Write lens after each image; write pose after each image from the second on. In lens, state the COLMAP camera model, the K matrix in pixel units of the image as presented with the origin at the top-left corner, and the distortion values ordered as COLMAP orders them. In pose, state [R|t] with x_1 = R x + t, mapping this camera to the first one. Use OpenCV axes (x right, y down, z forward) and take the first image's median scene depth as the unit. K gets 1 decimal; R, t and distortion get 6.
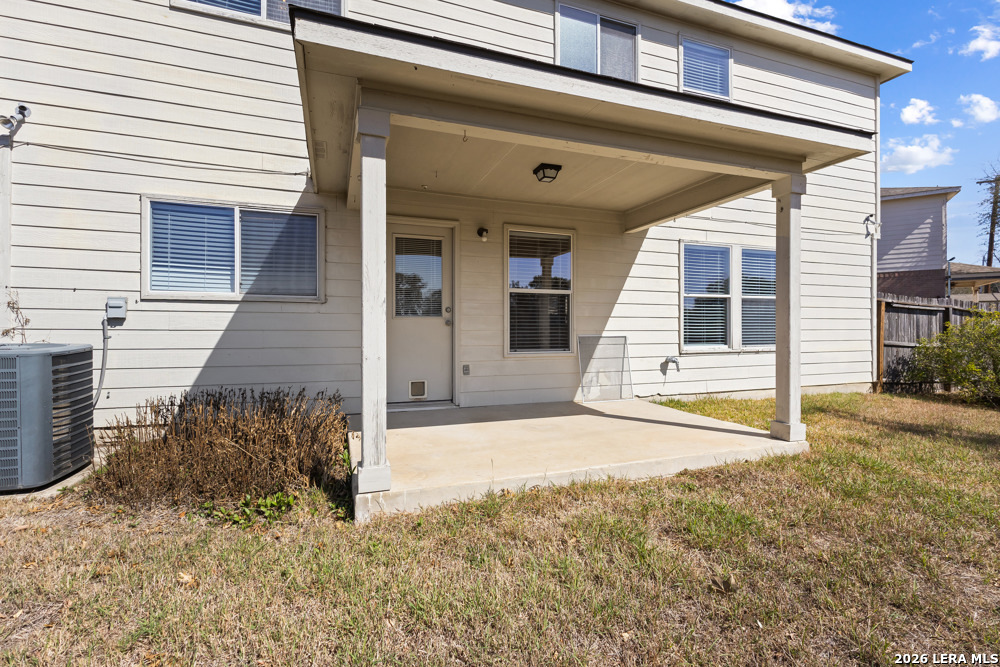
lens RADIAL K [[464.3, 0, 500.0], [0, 464.3, 333.5], [0, 0, 1]] dist [0.000365, -0.000467]
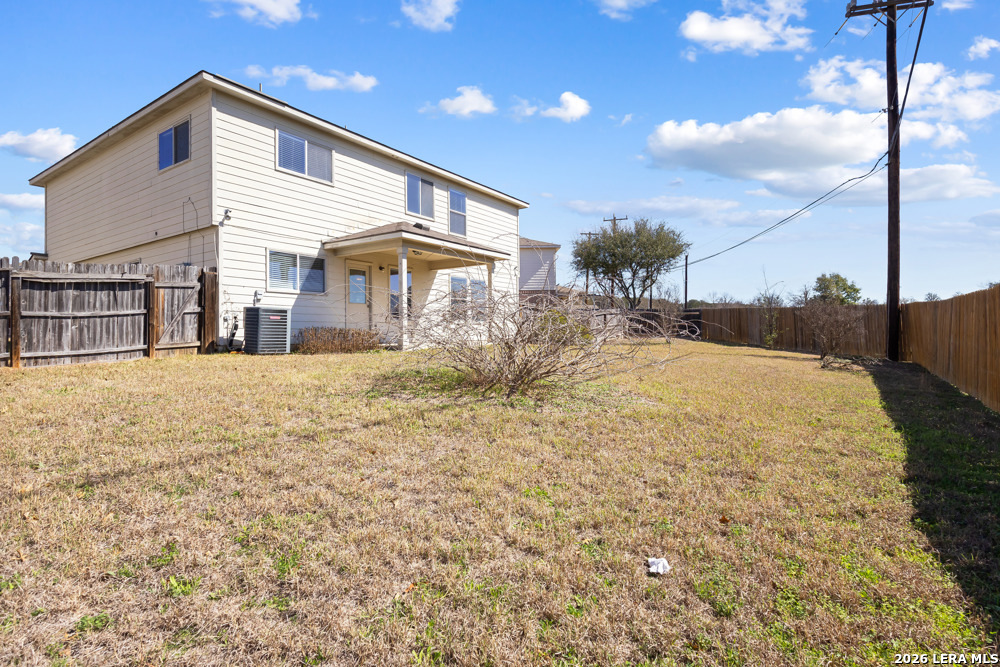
lens RADIAL K [[497.7, 0, 500.0], [0, 497.7, 333.5], [0, 0, 1]] dist [-0.000197, 0.000087]
pose [[0.820770, -0.001497, 0.571257, -0.889838], [0.005883, 0.999966, -0.005832, 0.117621], [-0.571228, 0.008148, 0.820751, -1.278913]]
